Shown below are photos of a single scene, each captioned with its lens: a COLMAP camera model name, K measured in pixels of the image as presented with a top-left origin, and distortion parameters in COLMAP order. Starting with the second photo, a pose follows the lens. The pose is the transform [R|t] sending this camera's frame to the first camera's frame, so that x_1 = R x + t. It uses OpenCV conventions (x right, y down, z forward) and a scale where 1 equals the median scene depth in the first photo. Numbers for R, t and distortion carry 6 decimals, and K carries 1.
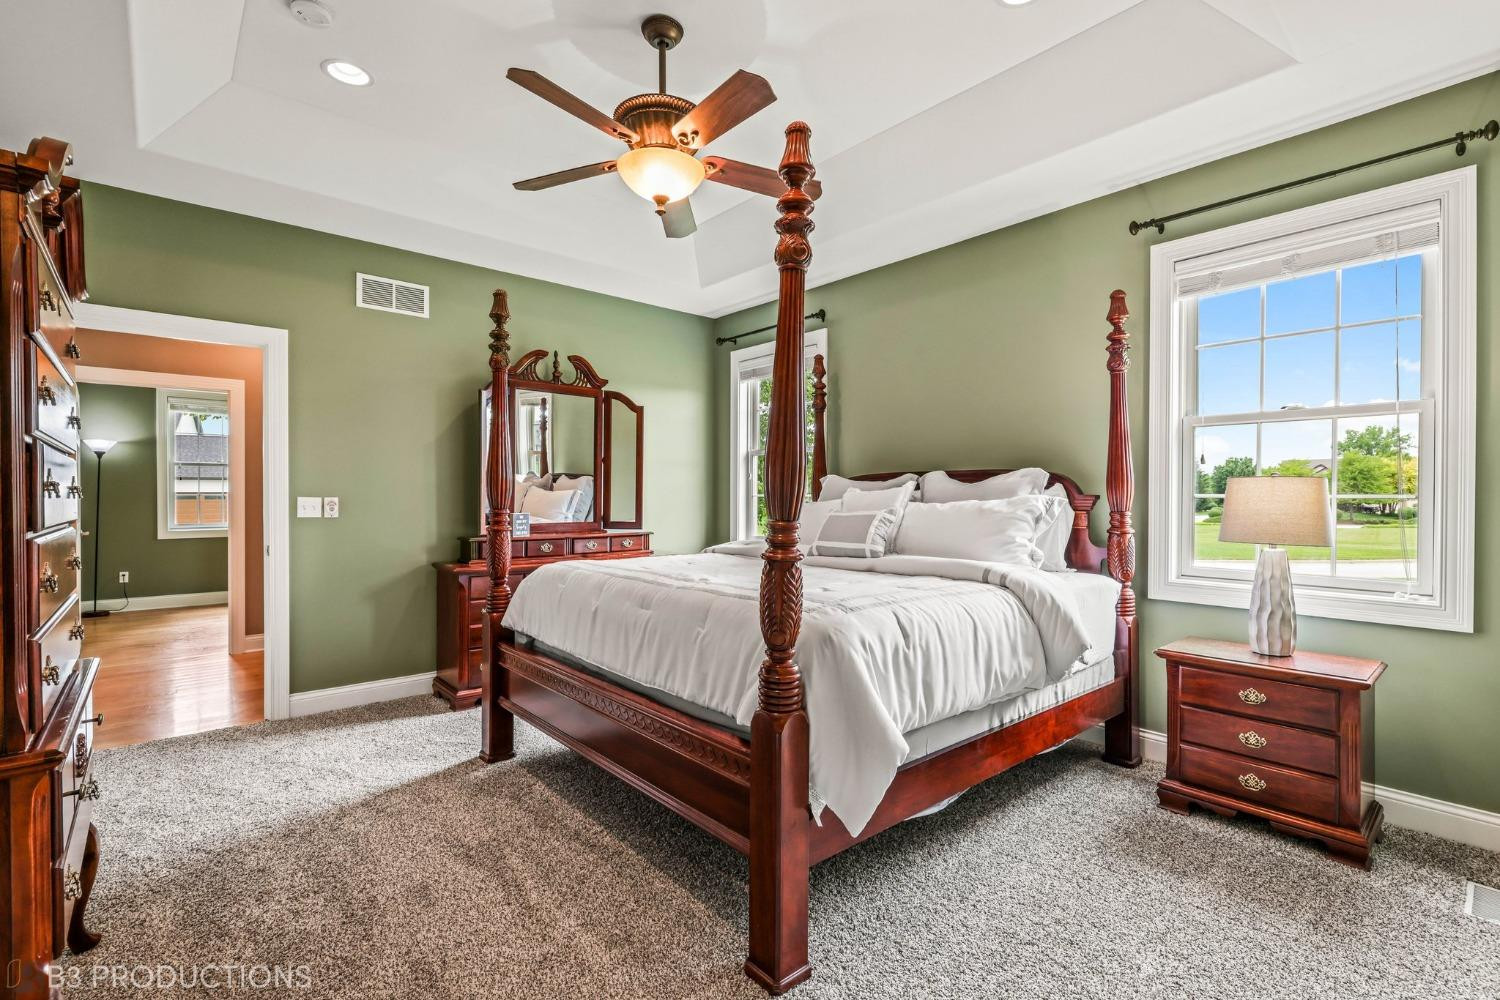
lens RADIAL K [[684.9, 0, 756.6], [0, 684.9, 495.1], [0, 0, 1]] dist [0.013532, -0.000019]
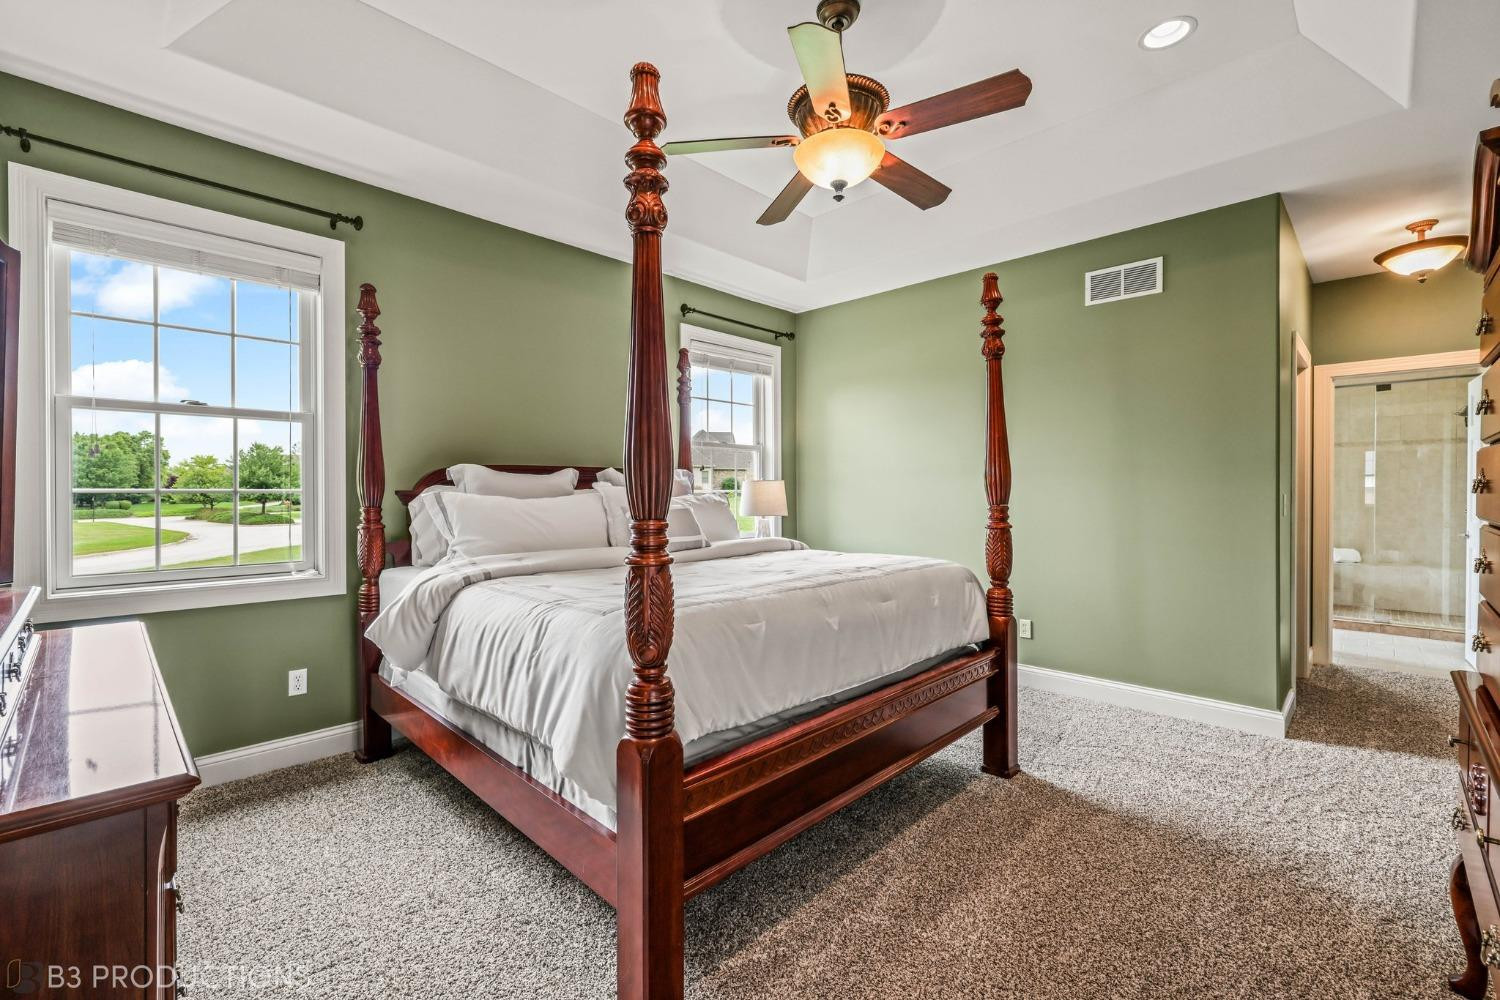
lens RADIAL K [[643.6, 0, 754.2], [0, 643.6, 500.6], [0, 0, 1]] dist [0.002084, 0.000359]
pose [[-0.076912, -0.018021, 0.996875, -0.792054], [-0.000875, 0.999837, 0.018007, -0.002608], [-0.997037, 0.000512, -0.076915, 0.903105]]
